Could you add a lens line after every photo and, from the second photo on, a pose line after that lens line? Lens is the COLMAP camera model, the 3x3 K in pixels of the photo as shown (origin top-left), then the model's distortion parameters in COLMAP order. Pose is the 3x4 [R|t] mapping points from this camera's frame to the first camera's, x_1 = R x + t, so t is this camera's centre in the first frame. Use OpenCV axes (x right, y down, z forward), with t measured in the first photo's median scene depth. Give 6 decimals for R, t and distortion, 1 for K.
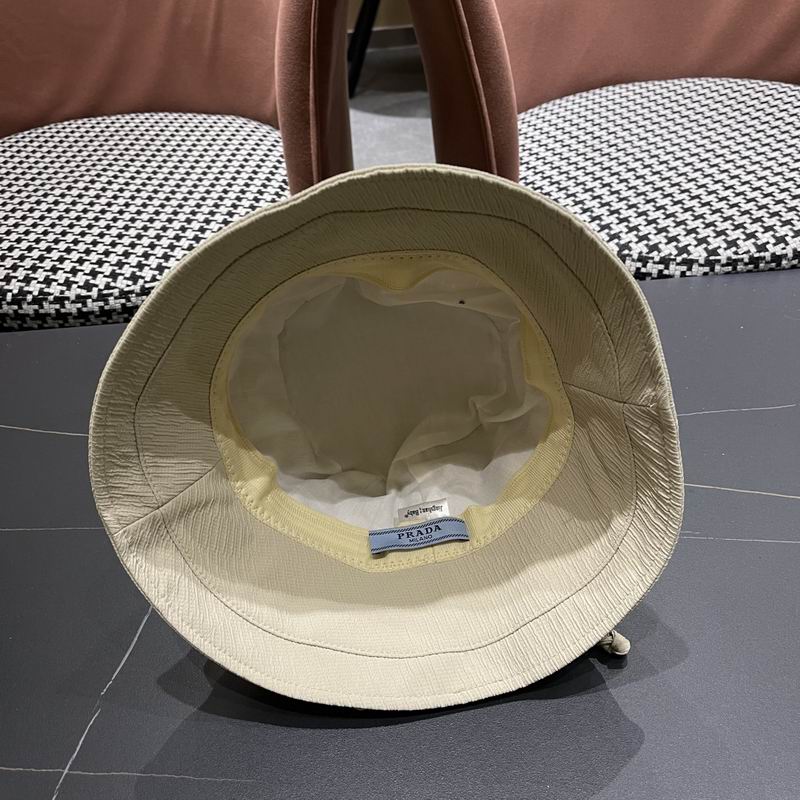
lens RADIAL K [[824.2, 0, 402.0], [0, 824.2, 407.8], [0, 0, 1]] dist [0.008008, 0.000000]
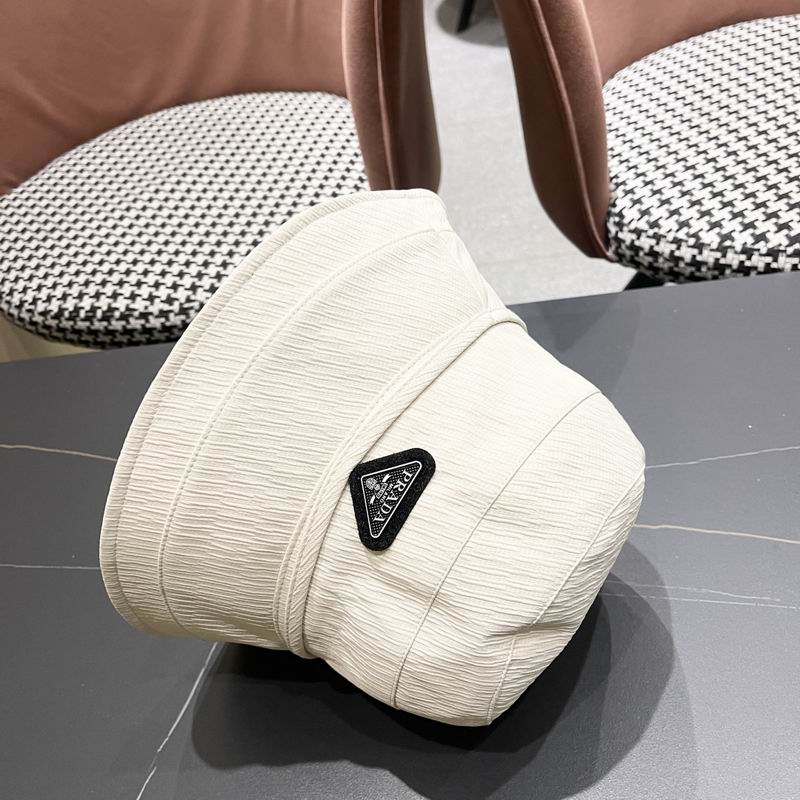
lens RADIAL K [[824.2, 0, 399.9], [0, 824.2, 410.3], [0, 0, 1]] dist [0.008008, 0.000000]
pose [[0.984801, -0.011019, -0.173337, 0.072259], [0.027926, 0.995047, 0.095407, -0.101339], [0.171427, -0.098798, 0.980231, 0.040483]]
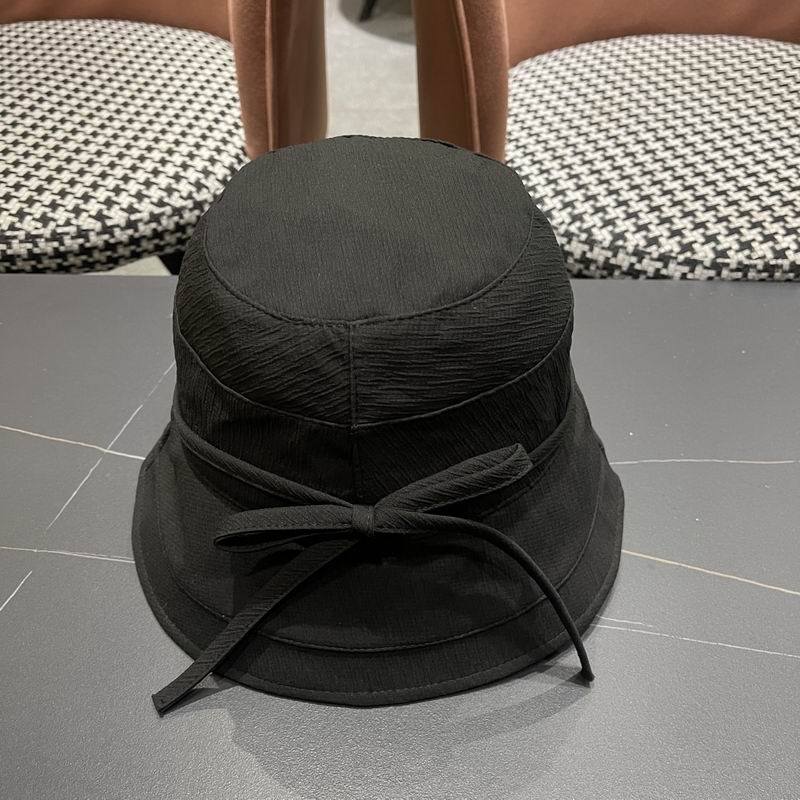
lens RADIAL K [[824.2, 0, 403.6], [0, 824.2, 396.8], [0, 0, 1]] dist [0.008008, 0.000000]
pose [[0.995774, 0.091721, -0.004636, 0.067192], [-0.091182, 0.993424, 0.069236, -0.068704], [0.010956, -0.068521, 0.997589, 0.138535]]
